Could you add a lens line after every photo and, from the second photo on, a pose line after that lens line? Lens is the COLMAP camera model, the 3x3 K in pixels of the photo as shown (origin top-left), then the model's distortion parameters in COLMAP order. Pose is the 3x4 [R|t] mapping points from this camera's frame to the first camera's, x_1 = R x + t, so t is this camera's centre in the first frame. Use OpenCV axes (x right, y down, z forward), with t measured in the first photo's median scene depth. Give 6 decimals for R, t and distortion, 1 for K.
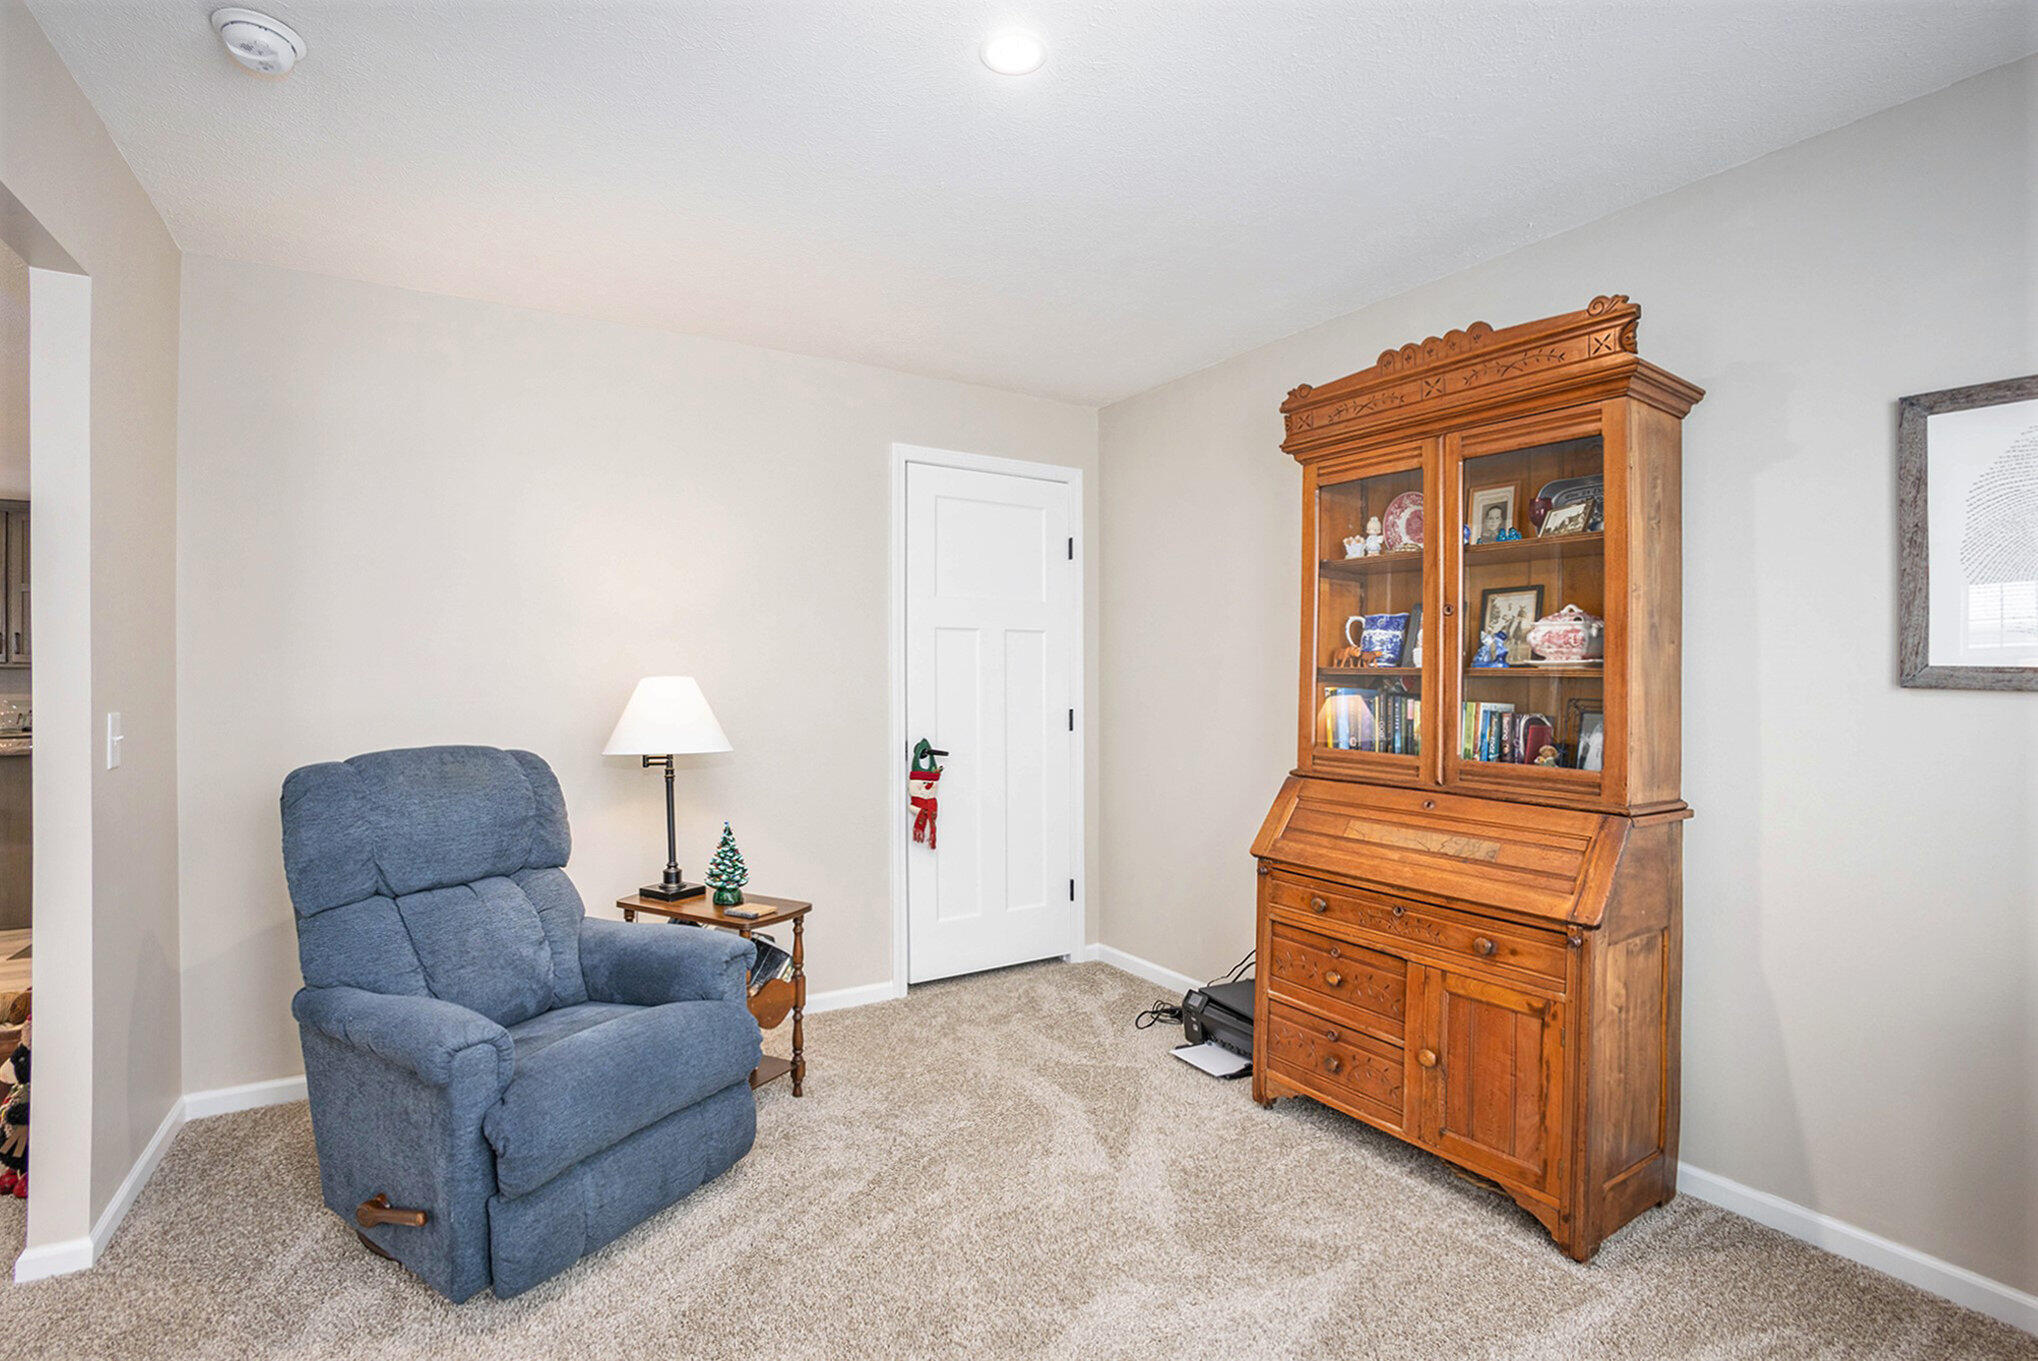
lens RADIAL K [[924.2, 0, 1017.5], [0, 924.2, 672.8], [0, 0, 1]] dist [-0.080387, 0.009736]
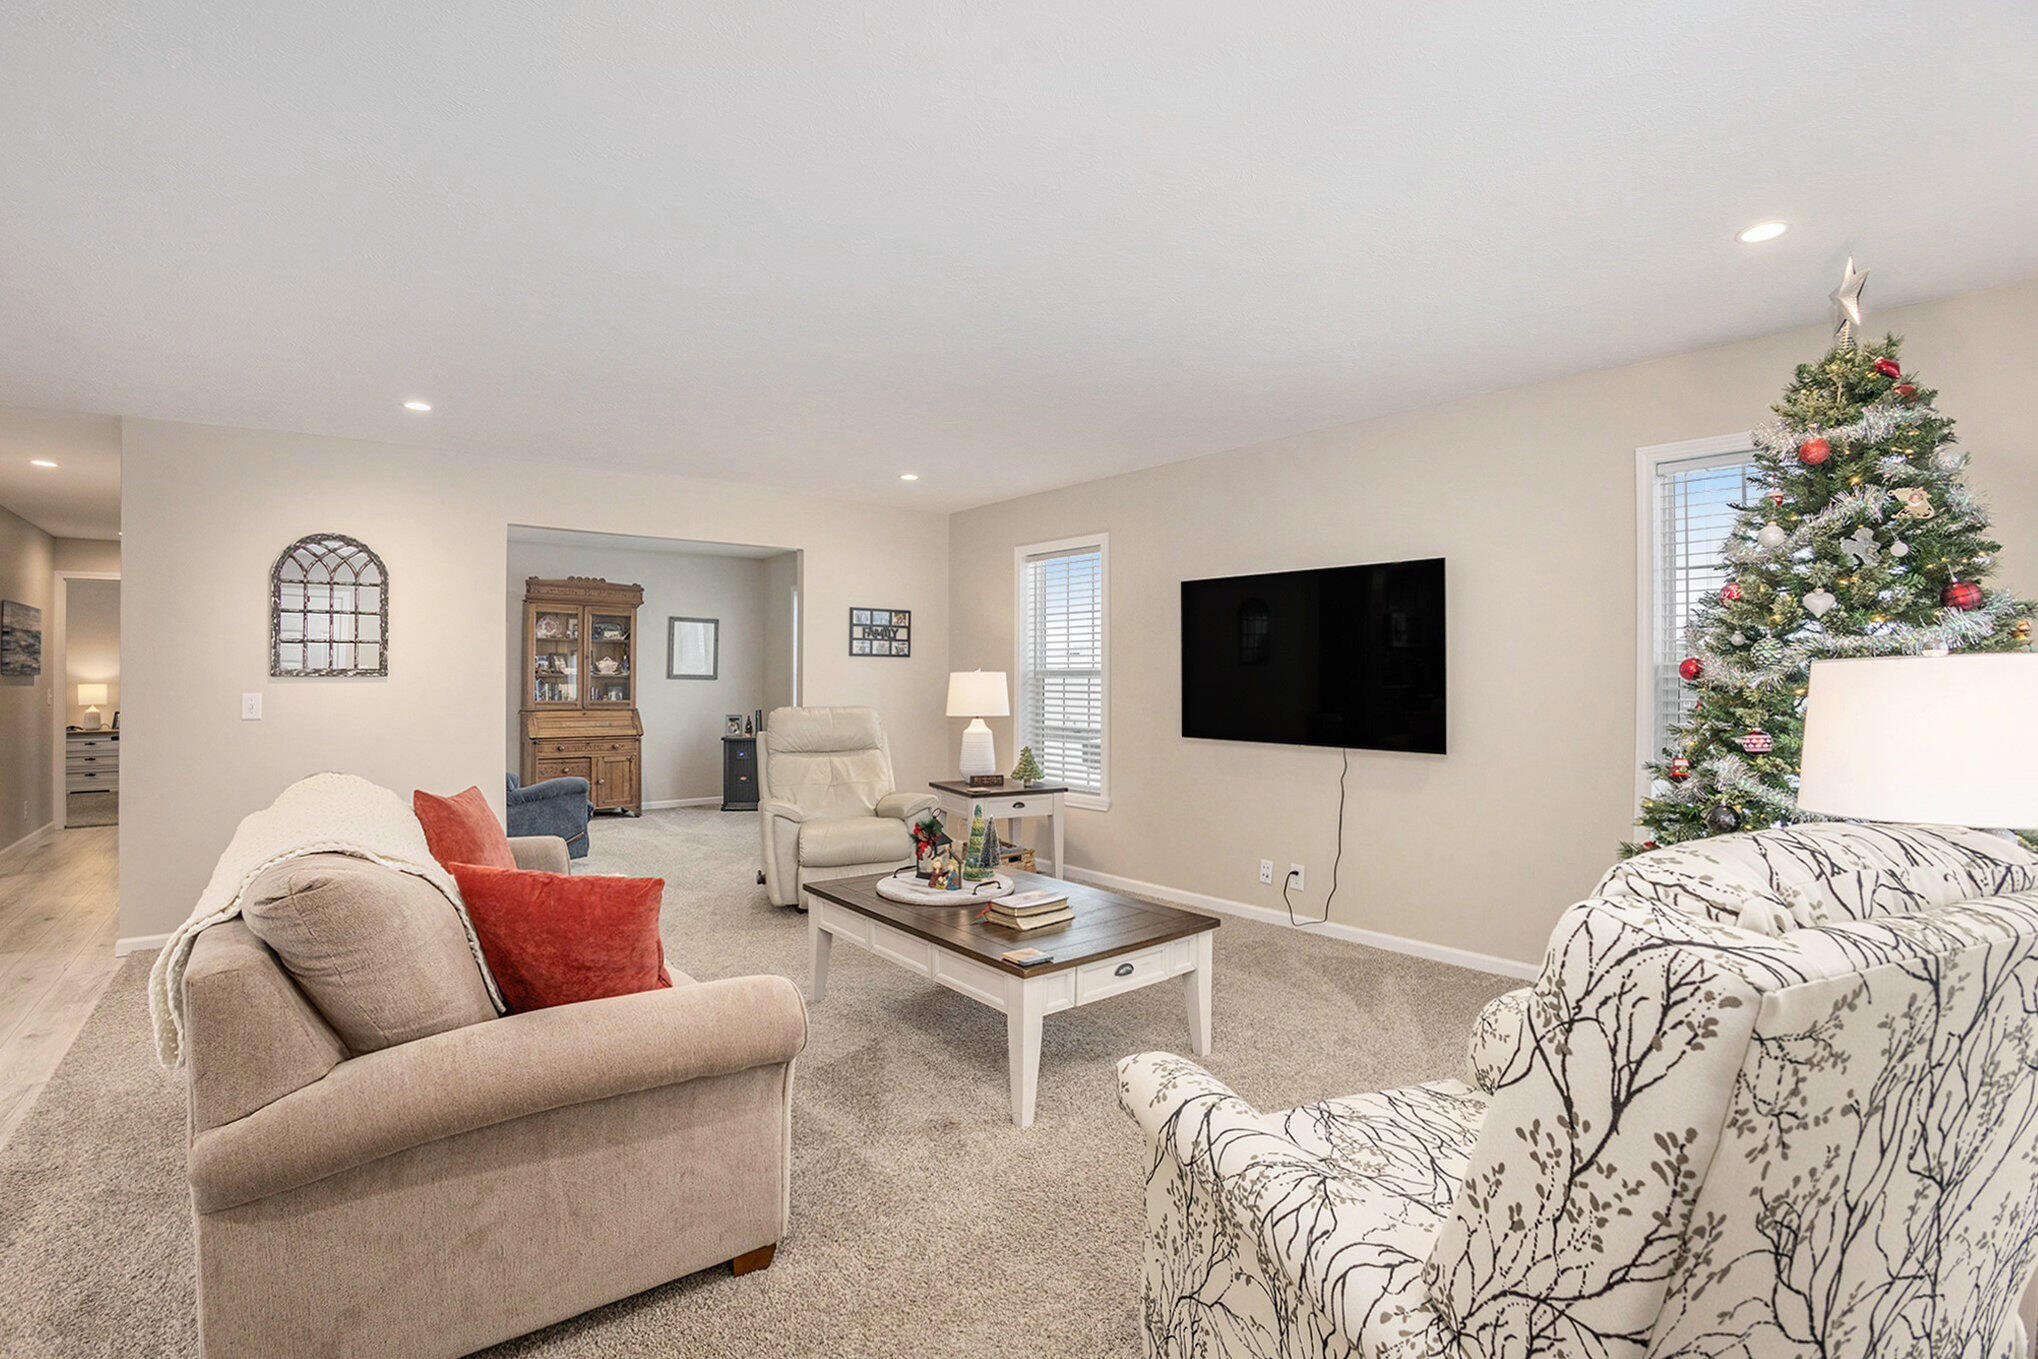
lens RADIAL K [[924.2, 0, 1015.4], [0, 924.2, 676.5], [0, 0, 1]] dist [-0.080387, 0.009736]
pose [[-0.098851, 0.001378, 0.995101, -3.327208], [-0.004972, 0.999986, -0.001879, 0.002244], [-0.995090, -0.005133, -0.098843, -0.304660]]
